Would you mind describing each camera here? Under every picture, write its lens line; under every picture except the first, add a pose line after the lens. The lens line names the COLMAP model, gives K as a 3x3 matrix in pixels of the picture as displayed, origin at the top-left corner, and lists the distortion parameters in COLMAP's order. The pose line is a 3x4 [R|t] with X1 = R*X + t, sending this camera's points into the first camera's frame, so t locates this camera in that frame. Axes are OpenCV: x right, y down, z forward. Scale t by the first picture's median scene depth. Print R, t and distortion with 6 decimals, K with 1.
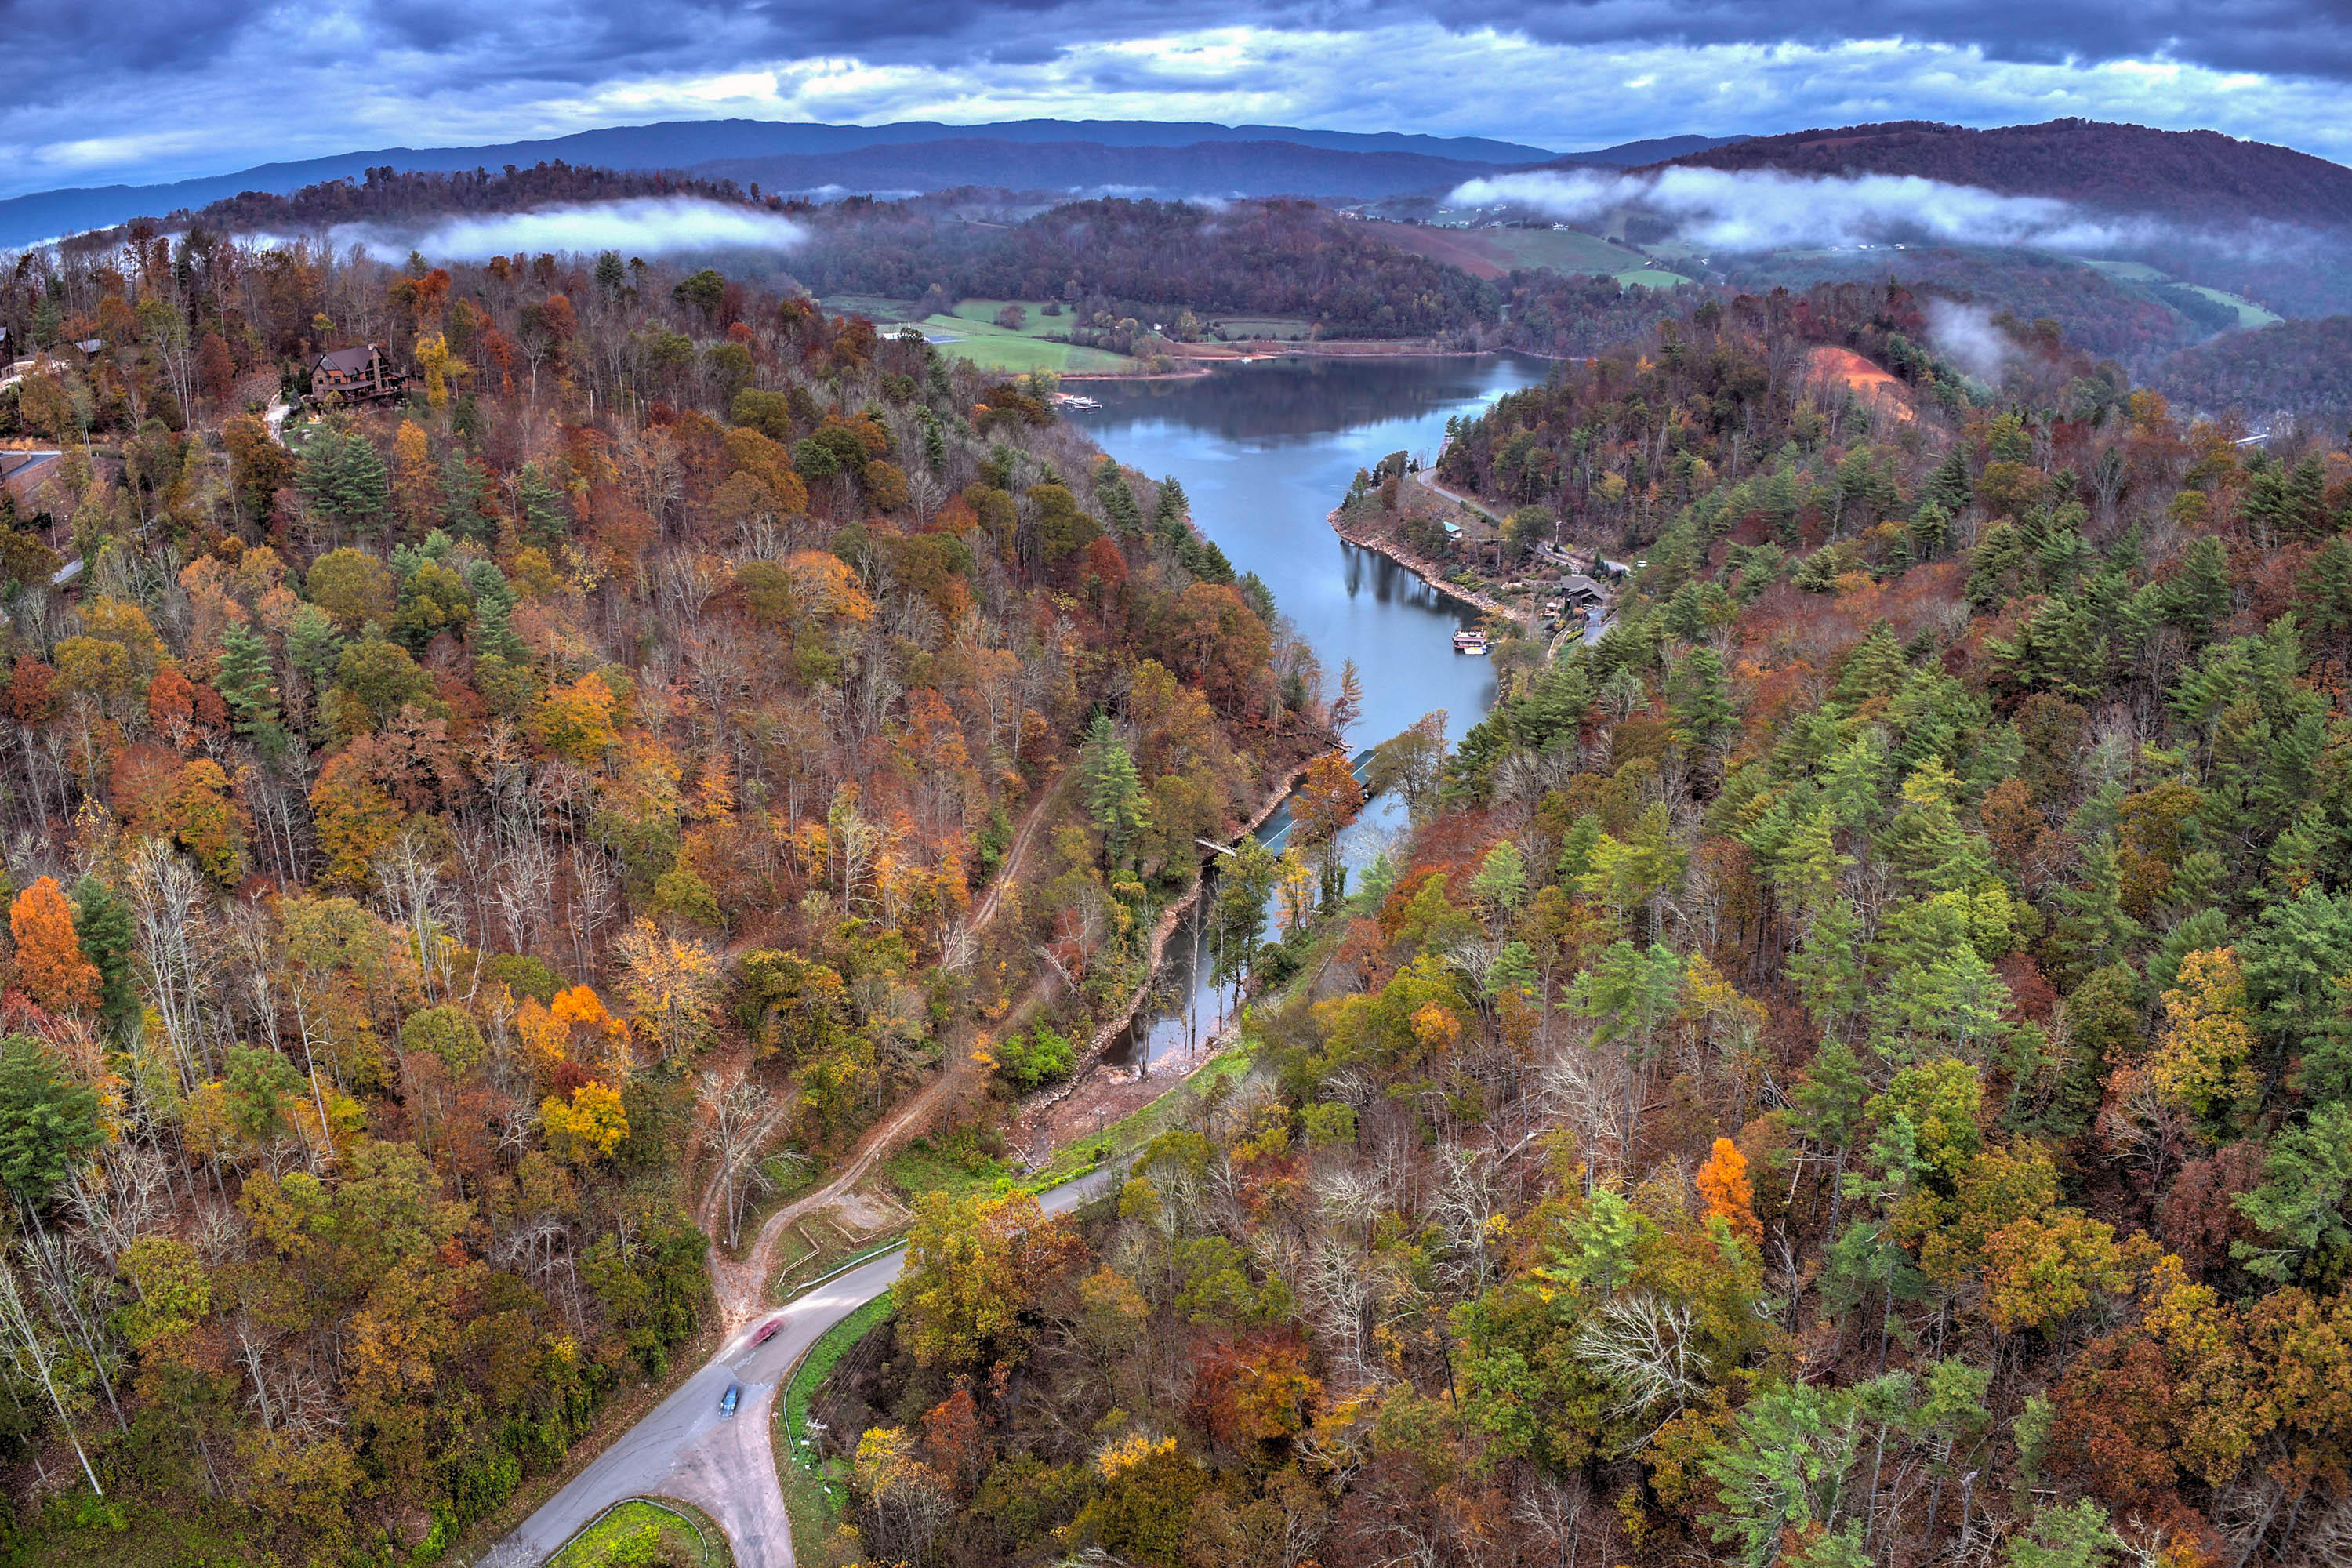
lens RADIAL K [[1615.1, 0, 1164.2], [0, 1615.1, 811.8], [0, 0, 1]] dist [0.001142, -0.135228]
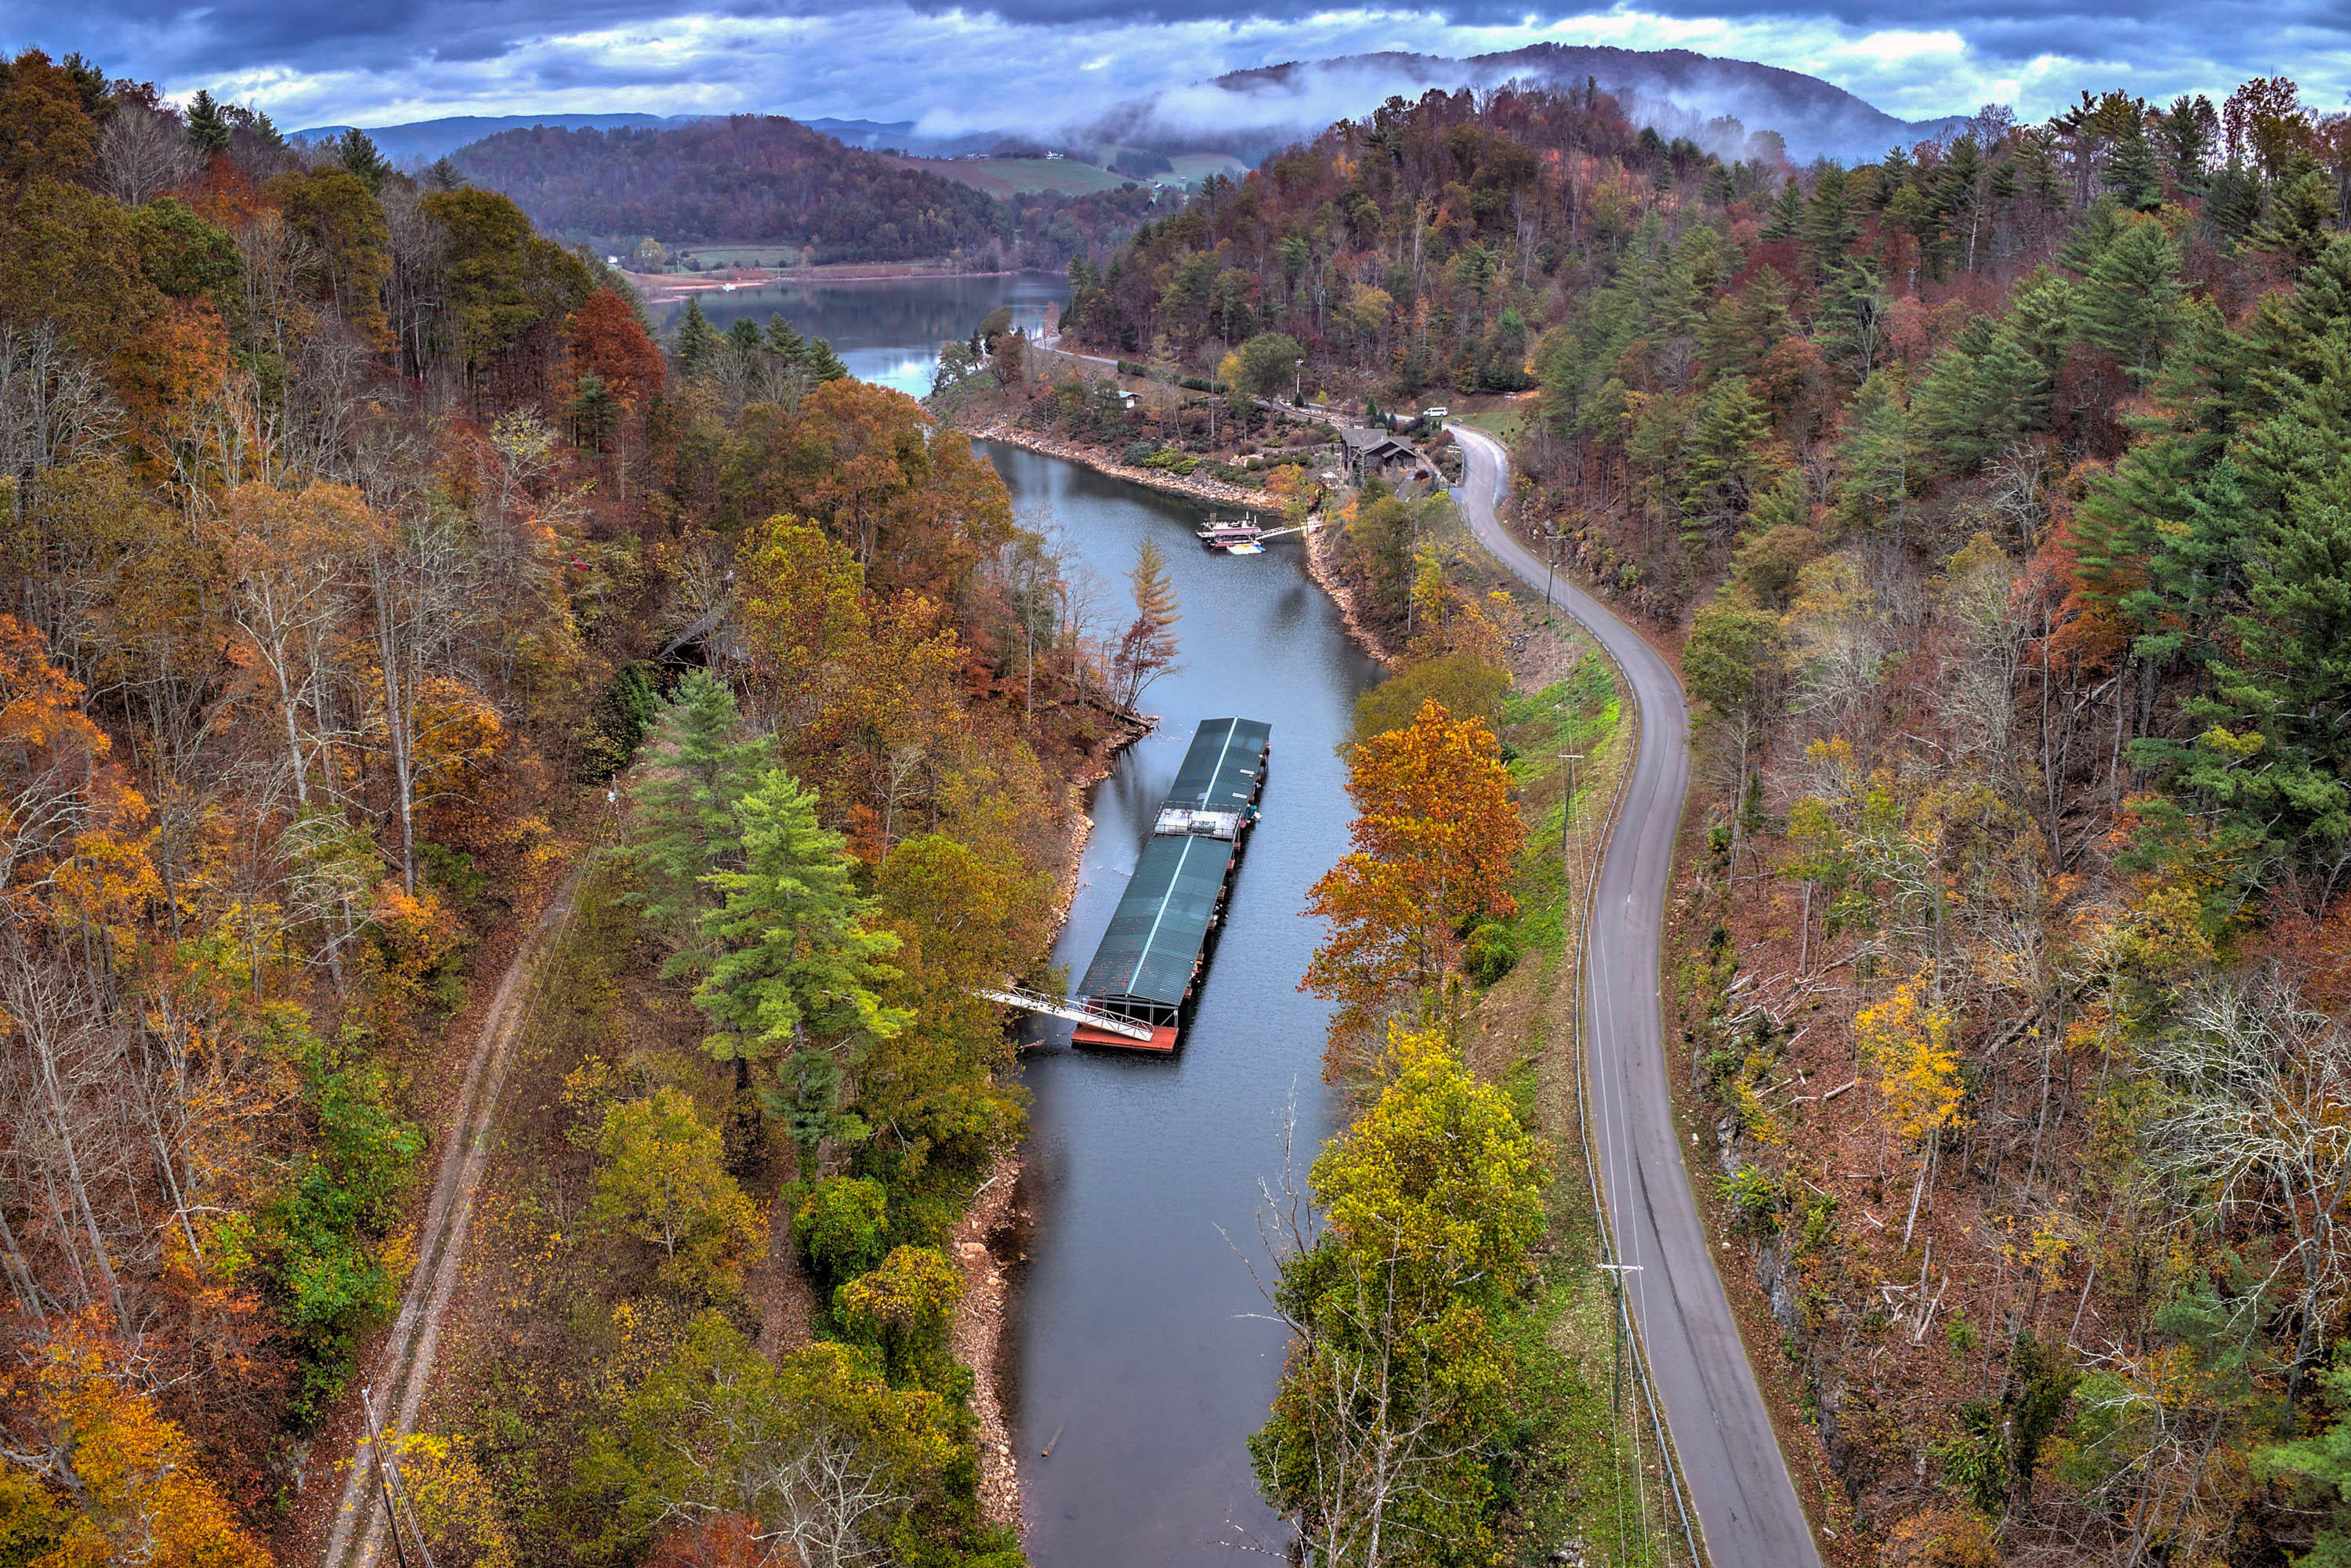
lens RADIAL K [[1642.8, 0, 1252.7], [0, 1642.8, 825.9], [0, 0, 1]] dist [-0.003692, -0.187293]
pose [[0.935683, -0.124804, 0.330033, -0.033703], [0.118577, 0.992178, 0.039019, -0.023769], [-0.332321, 0.002625, 0.943163, 0.519034]]
